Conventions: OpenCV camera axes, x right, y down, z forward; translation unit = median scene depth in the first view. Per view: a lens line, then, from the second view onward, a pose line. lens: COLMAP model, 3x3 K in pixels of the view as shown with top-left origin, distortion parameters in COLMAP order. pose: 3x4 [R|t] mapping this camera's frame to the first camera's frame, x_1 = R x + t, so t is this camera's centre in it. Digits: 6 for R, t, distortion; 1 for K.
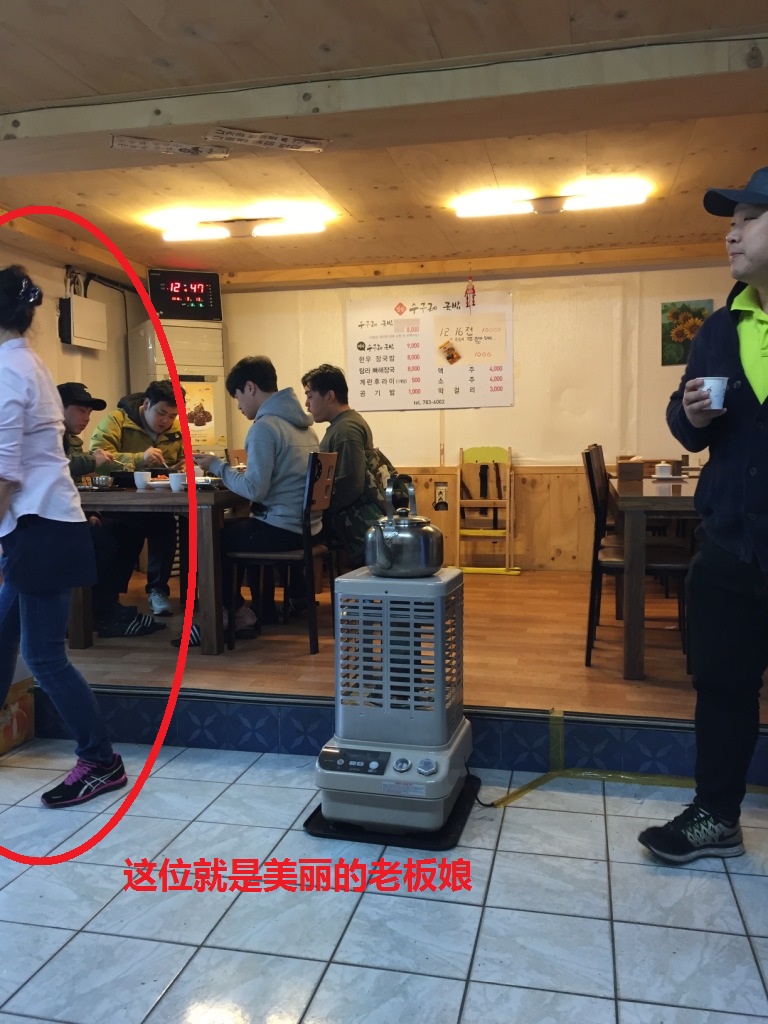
lens RADIAL K [[861.2, 0, 384.0], [0, 861.2, 512.0], [0, 0, 1]] dist [0.000602, 0.000121]
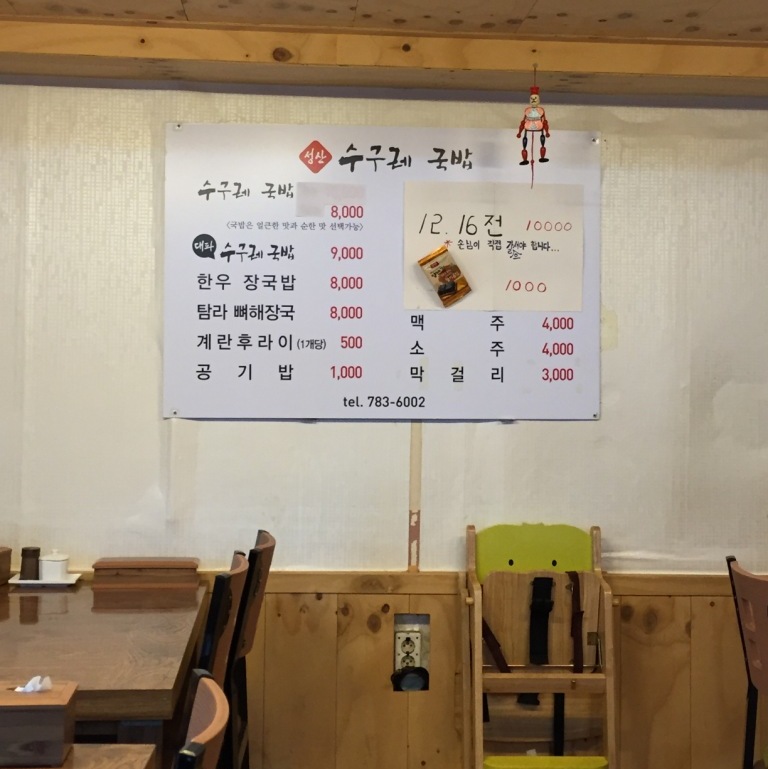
lens RADIAL K [[1251.5, 0, 384.0], [0, 1251.5, 320.3], [0, 0, 1]] dist [0.020301, -0.027120]
pose [[0.955483, 0.038739, 0.292493, -0.112154], [-0.005550, 0.993527, -0.113456, -0.101389], [-0.294995, 0.106782, 0.949513, 0.474379]]
